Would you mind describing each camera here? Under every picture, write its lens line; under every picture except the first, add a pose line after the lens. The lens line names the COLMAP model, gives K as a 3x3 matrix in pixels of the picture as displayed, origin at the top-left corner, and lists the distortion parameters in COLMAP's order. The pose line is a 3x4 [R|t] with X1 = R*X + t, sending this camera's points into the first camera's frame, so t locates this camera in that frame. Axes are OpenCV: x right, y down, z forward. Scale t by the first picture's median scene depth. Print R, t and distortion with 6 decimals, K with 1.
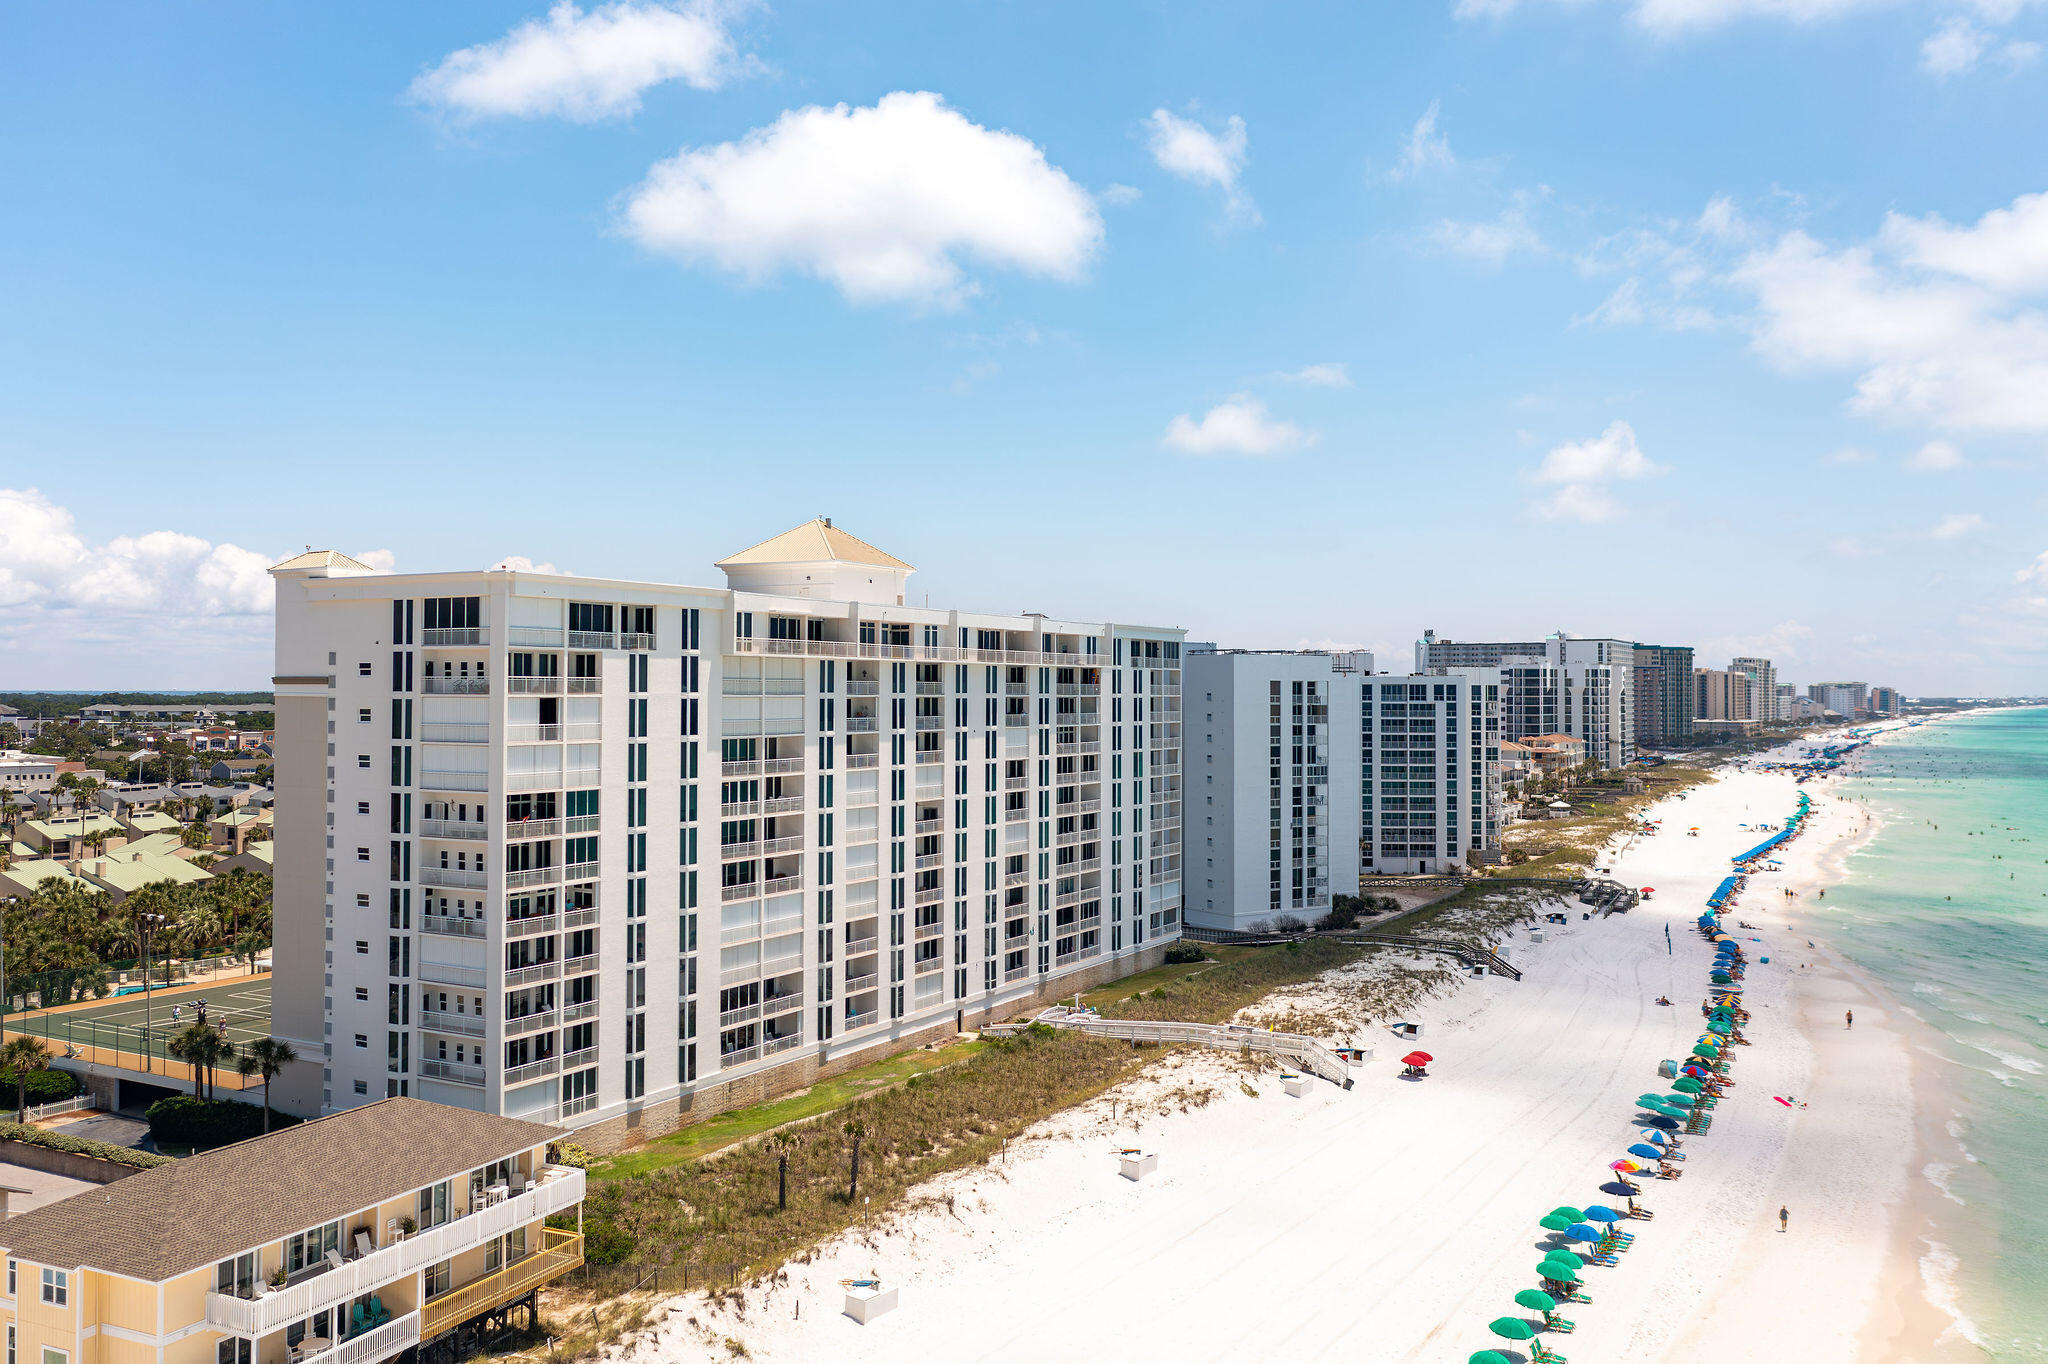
lens RADIAL K [[1680.6, 0, 1024.0], [0, 1680.6, 682.0], [0, 0, 1]] dist [-0.002383, 0.001510]
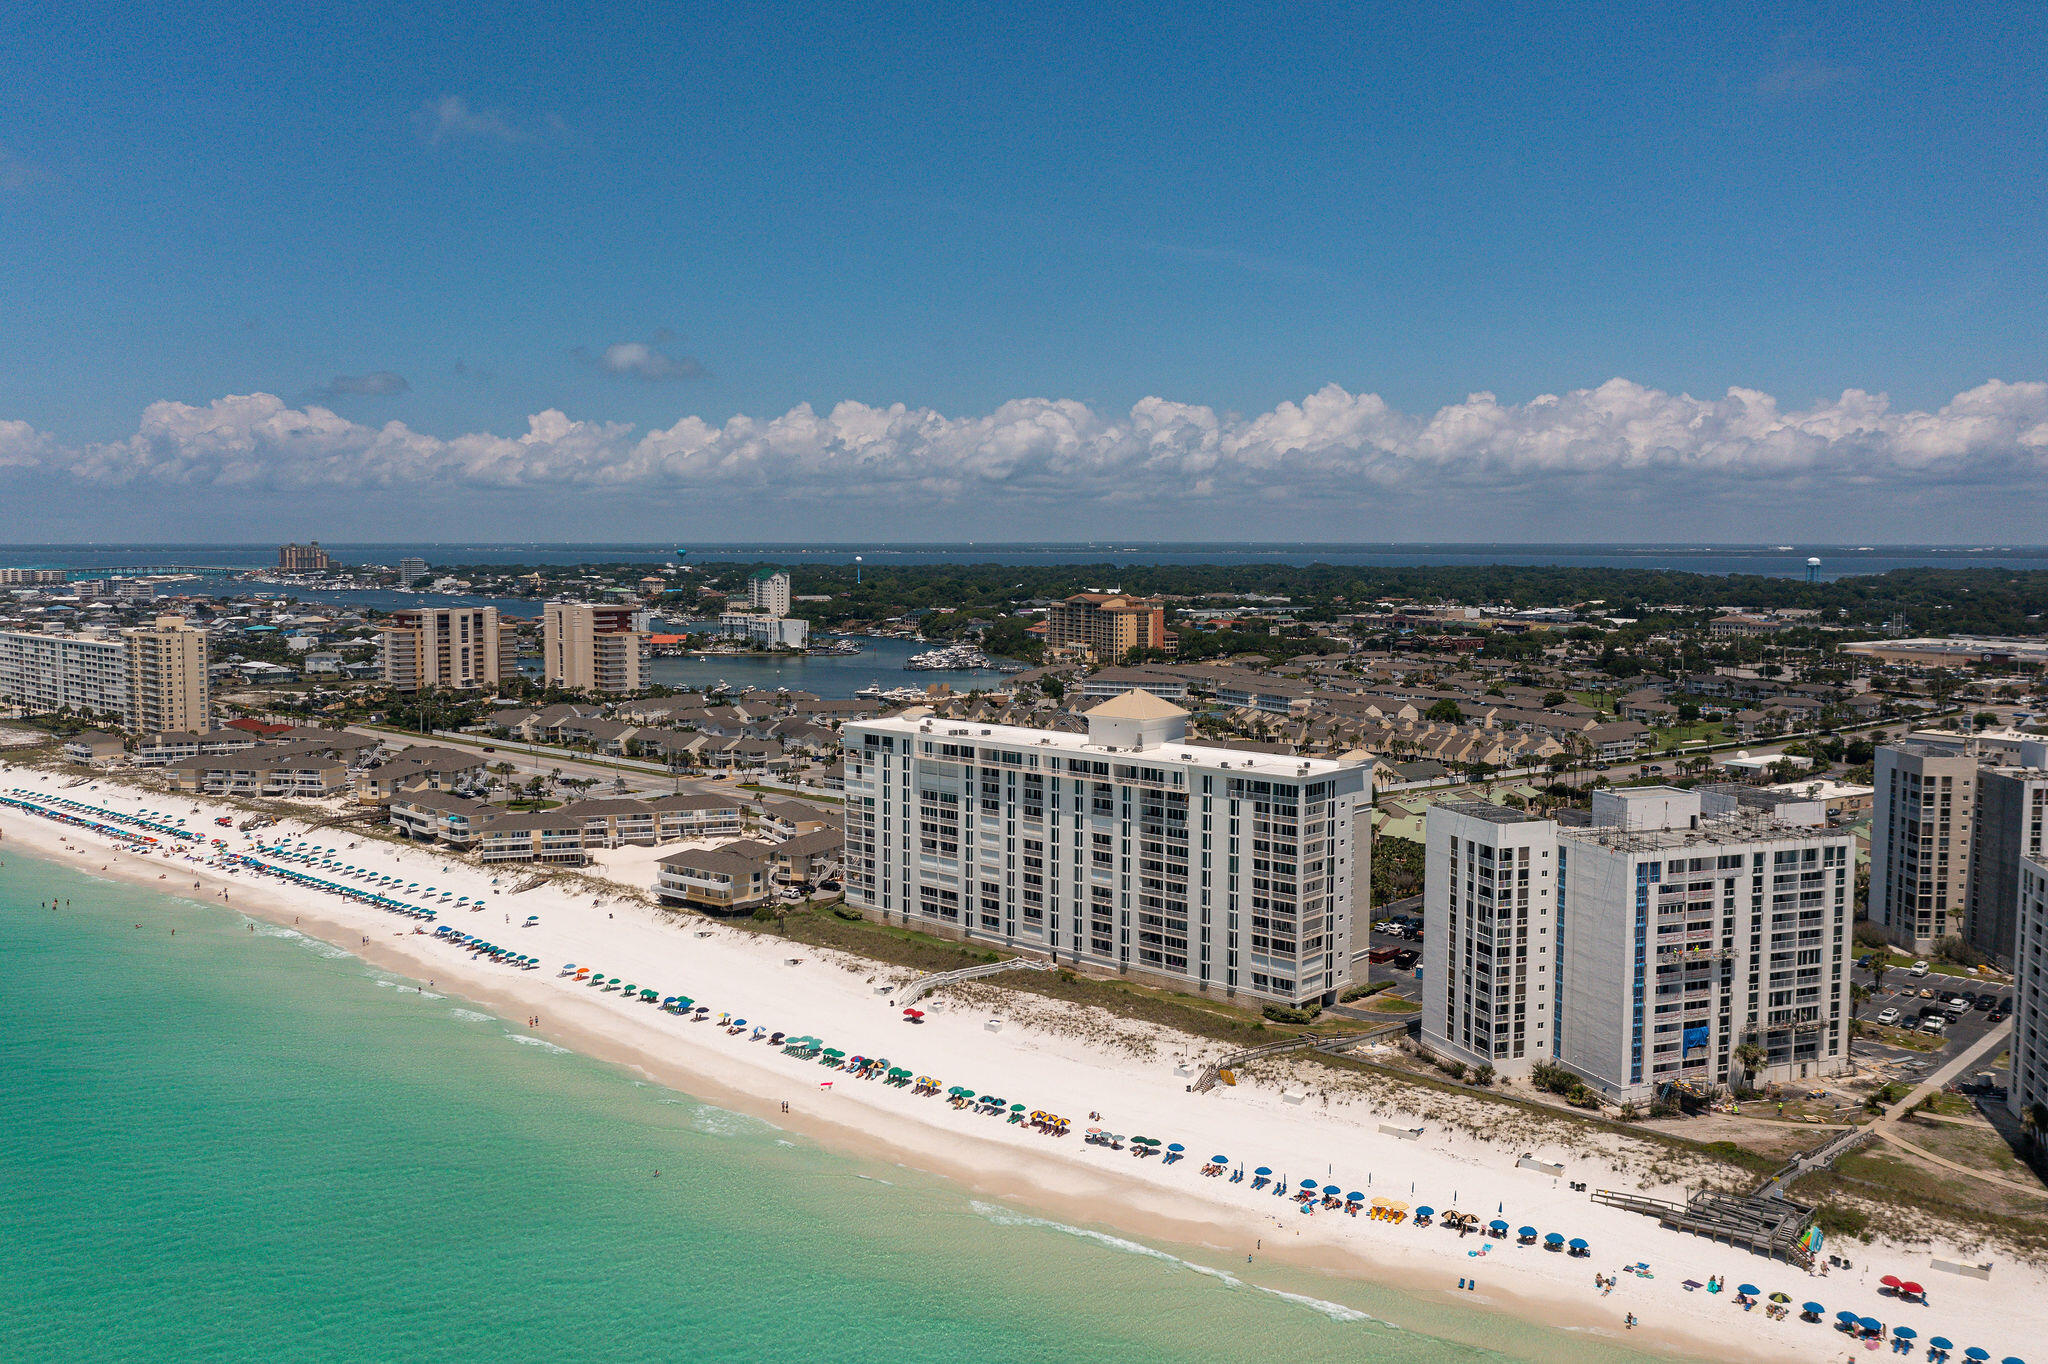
lens RADIAL K [[1626.6, 0, 1024.4], [0, 1626.6, 662.0], [0, 0, 1]] dist [-0.020614, 0.006166]
pose [[-0.225302, 0.067758, -0.971930, 2.056406], [0.000671, 0.997589, 0.069391, -0.313604], [0.974289, 0.014982, -0.224805, 1.596578]]
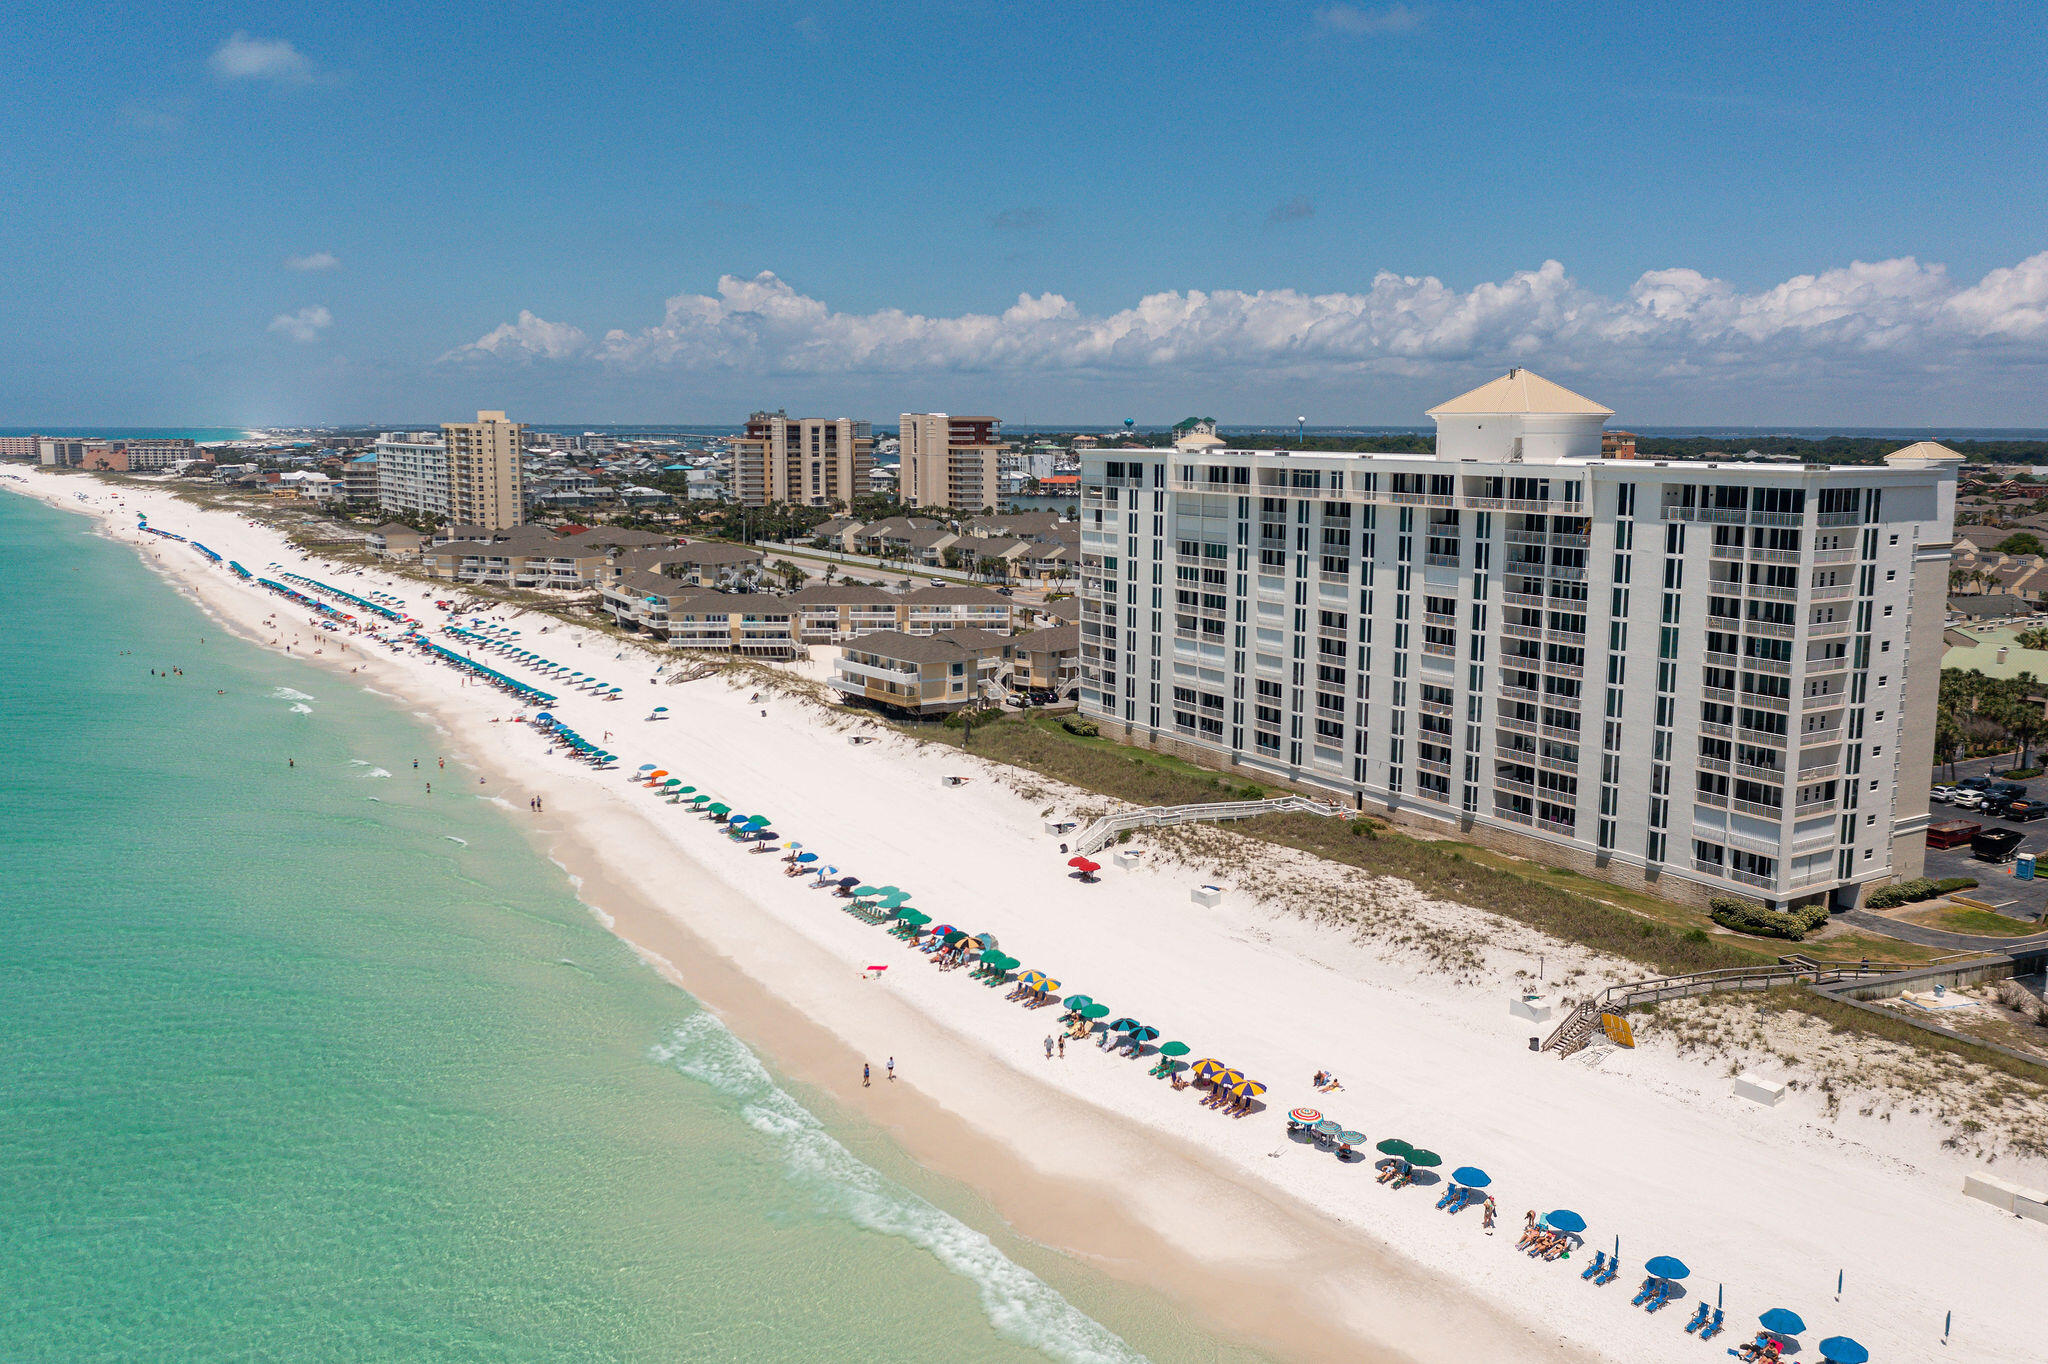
lens RADIAL K [[1626.6, 0, 1024.4], [0, 1626.6, 662.0], [0, 0, 1]] dist [-0.020614, 0.006166]
pose [[-0.487746, 0.120204, -0.864670, 1.243418], [-0.002559, 0.990274, 0.139109, -0.067857], [0.872982, 0.070062, -0.482695, 1.551869]]
